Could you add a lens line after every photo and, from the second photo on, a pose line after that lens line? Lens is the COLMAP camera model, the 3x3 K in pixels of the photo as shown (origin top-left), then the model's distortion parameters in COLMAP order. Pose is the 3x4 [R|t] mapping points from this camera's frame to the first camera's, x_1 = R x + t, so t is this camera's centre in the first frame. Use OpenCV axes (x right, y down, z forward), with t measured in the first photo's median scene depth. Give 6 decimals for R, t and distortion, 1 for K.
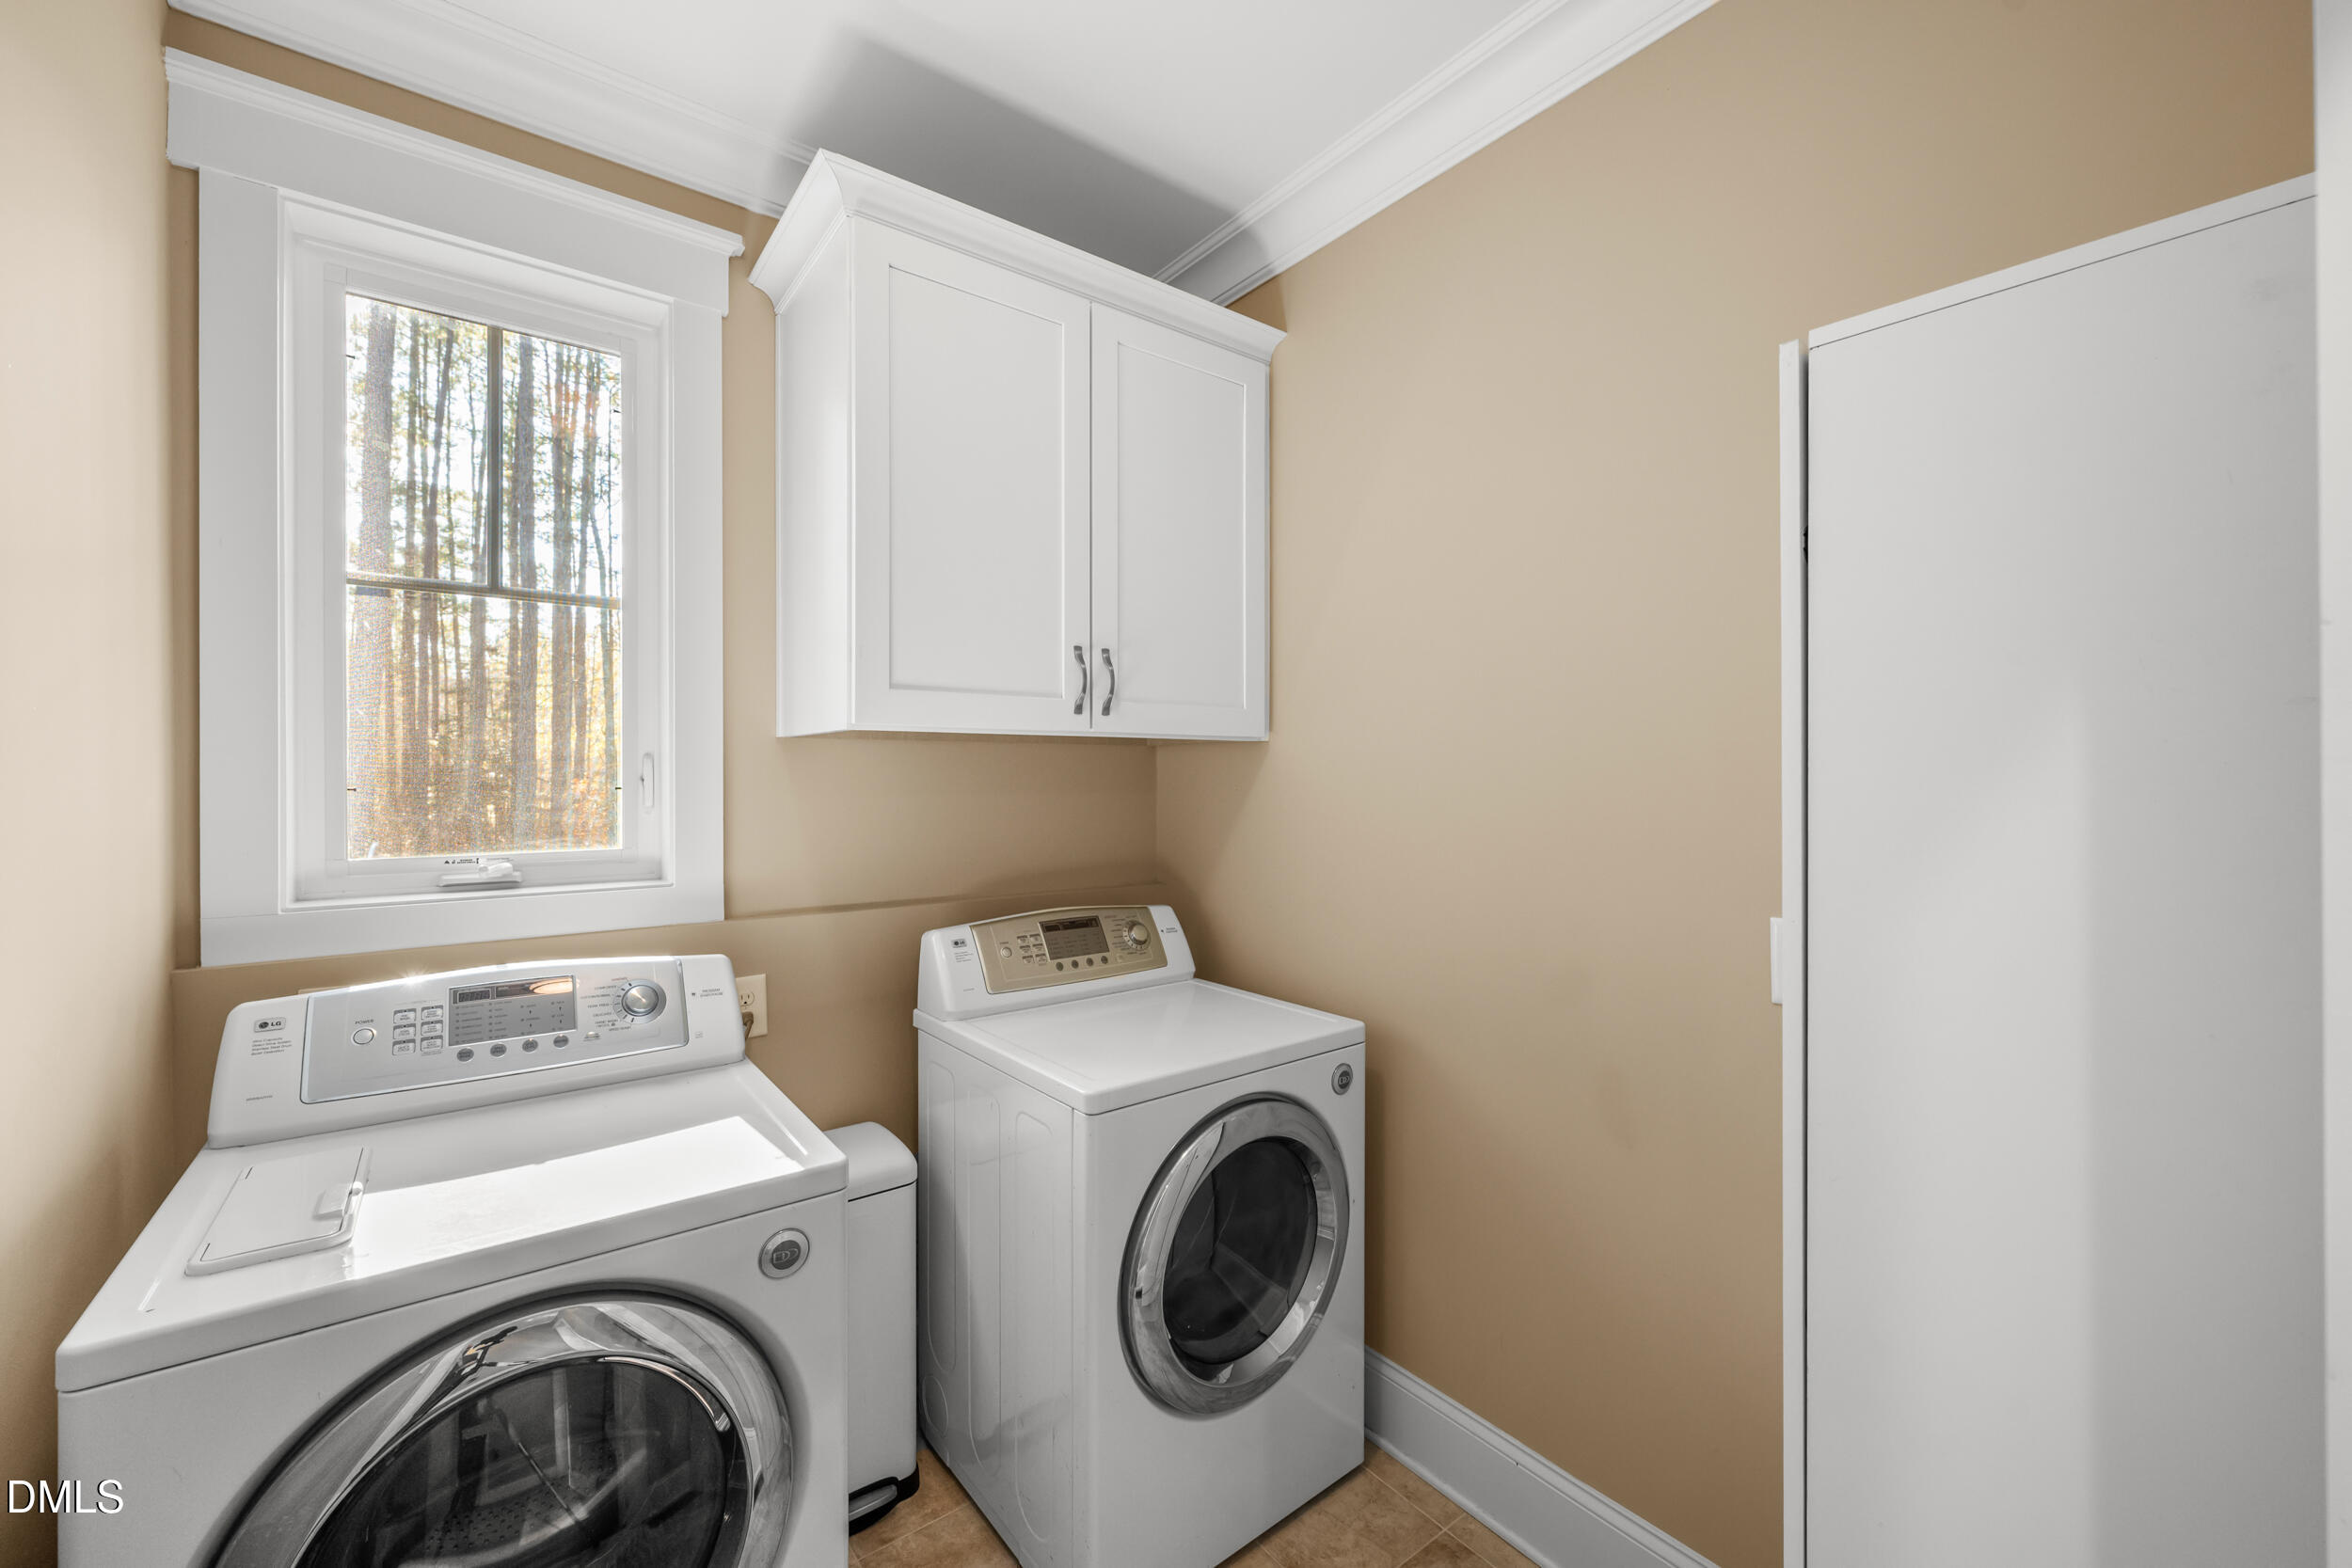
lens RADIAL K [[923.7, 0, 1172.1], [0, 923.7, 779.0], [0, 0, 1]] dist [0.000107, -0.000006]
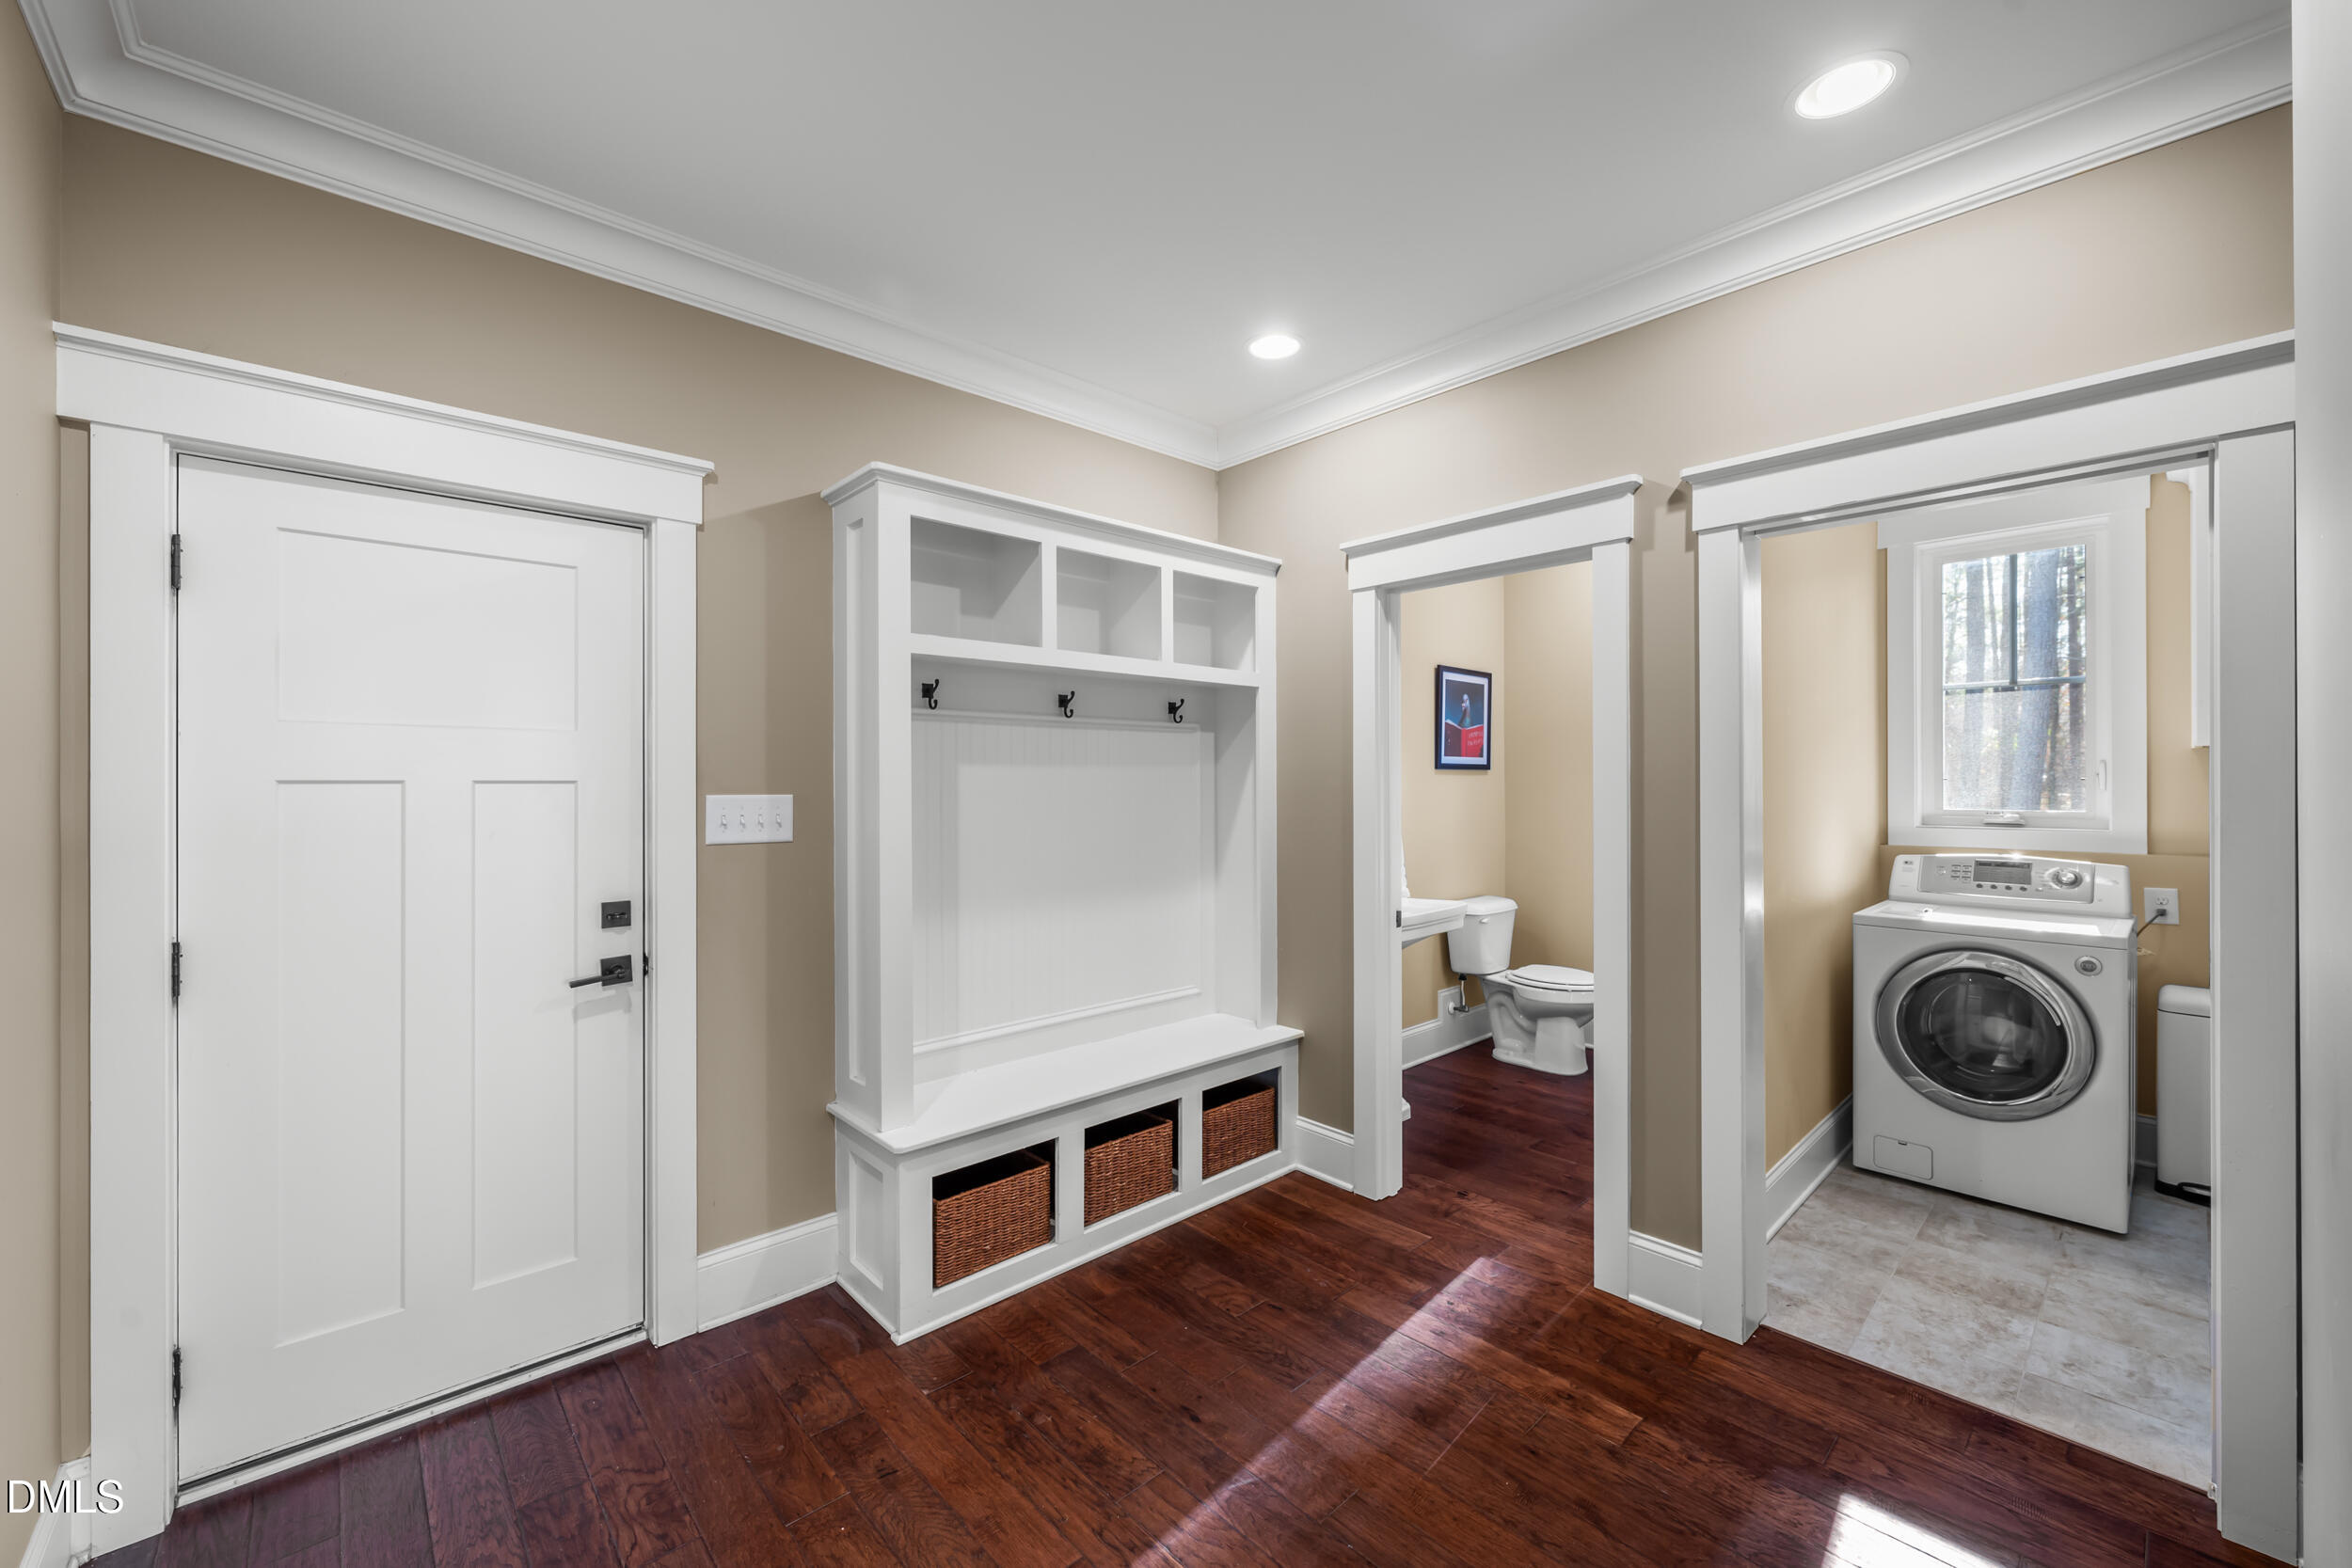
lens RADIAL K [[923.7, 0, 1172.1], [0, 923.7, 779.0], [0, 0, 1]] dist [0.000107, -0.000006]
pose [[0.081728, -0.001141, -0.996654, 1.439792], [0.002343, 0.999997, -0.000953, 0.009814], [0.996652, -0.002257, 0.081730, -1.280153]]
